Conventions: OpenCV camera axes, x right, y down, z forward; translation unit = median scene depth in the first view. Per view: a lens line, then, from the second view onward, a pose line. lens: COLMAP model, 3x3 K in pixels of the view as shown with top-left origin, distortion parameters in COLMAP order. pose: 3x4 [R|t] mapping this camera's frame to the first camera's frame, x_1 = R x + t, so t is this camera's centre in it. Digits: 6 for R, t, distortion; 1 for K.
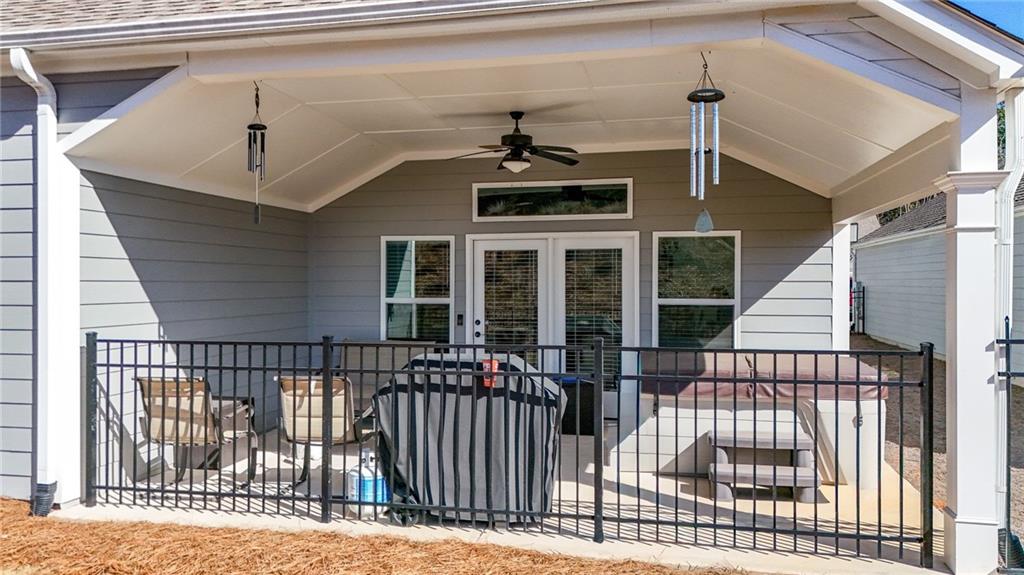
lens RADIAL K [[751.9, 0, 512.0], [0, 751.9, 287.5], [0, 0, 1]] dist [0.078040, -0.083234]
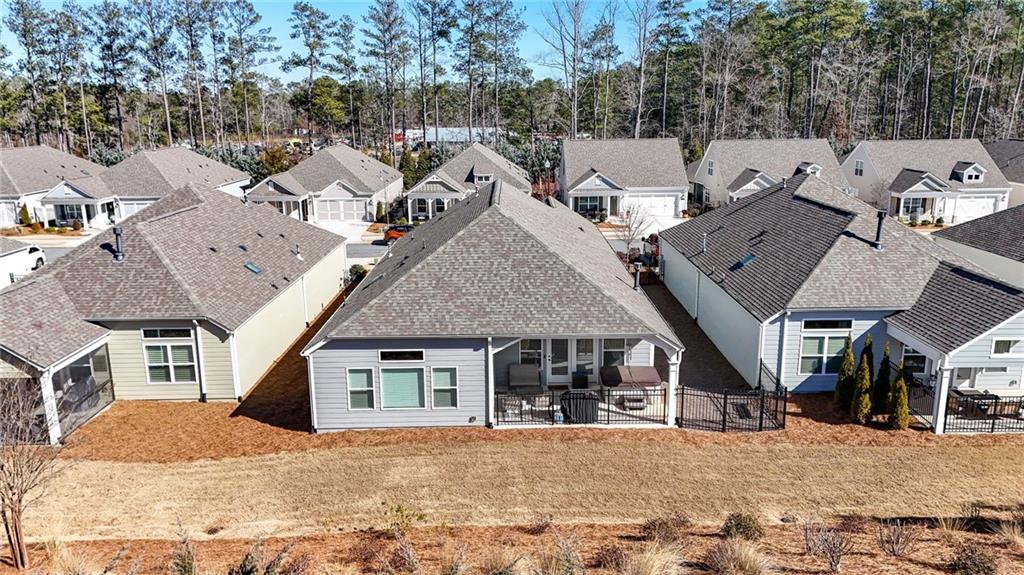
lens RADIAL K [[744.7, 0, 512.0], [0, 744.7, 287.5], [0, 0, 1]] dist [0.095966, -0.101849]
pose [[0.975601, -0.061872, 0.210651, -1.366852], [0.011778, 0.972836, 0.231195, -1.567663], [-0.219233, -0.223074, 0.949829, -3.118792]]
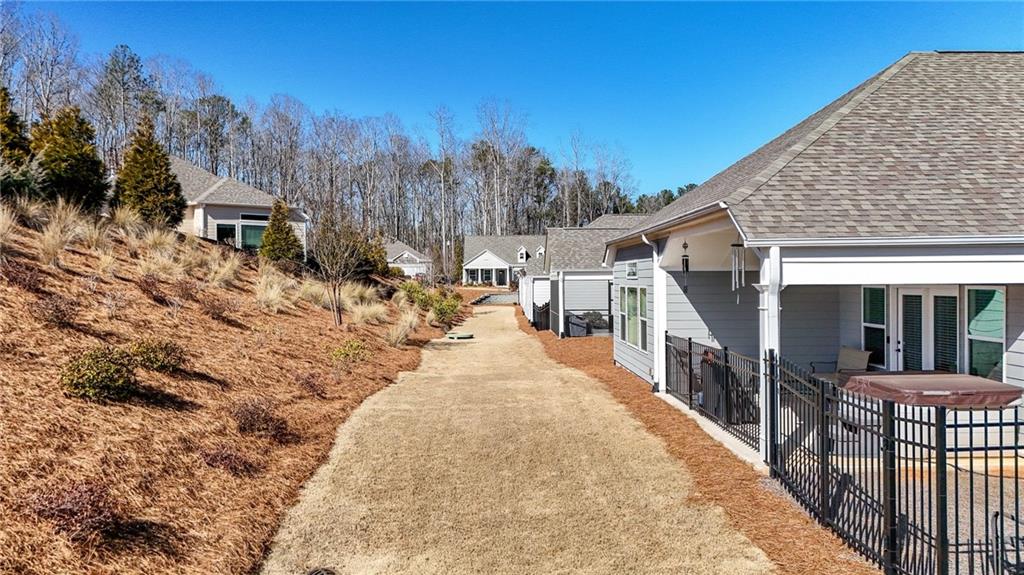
lens RADIAL K [[744.7, 0, 512.0], [0, 744.7, 287.5], [0, 0, 1]] dist [0.095966, -0.101849]
pose [[0.236212, 0.008633, -0.971663, 1.957874], [0.000944, 0.999958, 0.009114, -0.123227], [0.971701, -0.003070, 0.236194, -0.182298]]
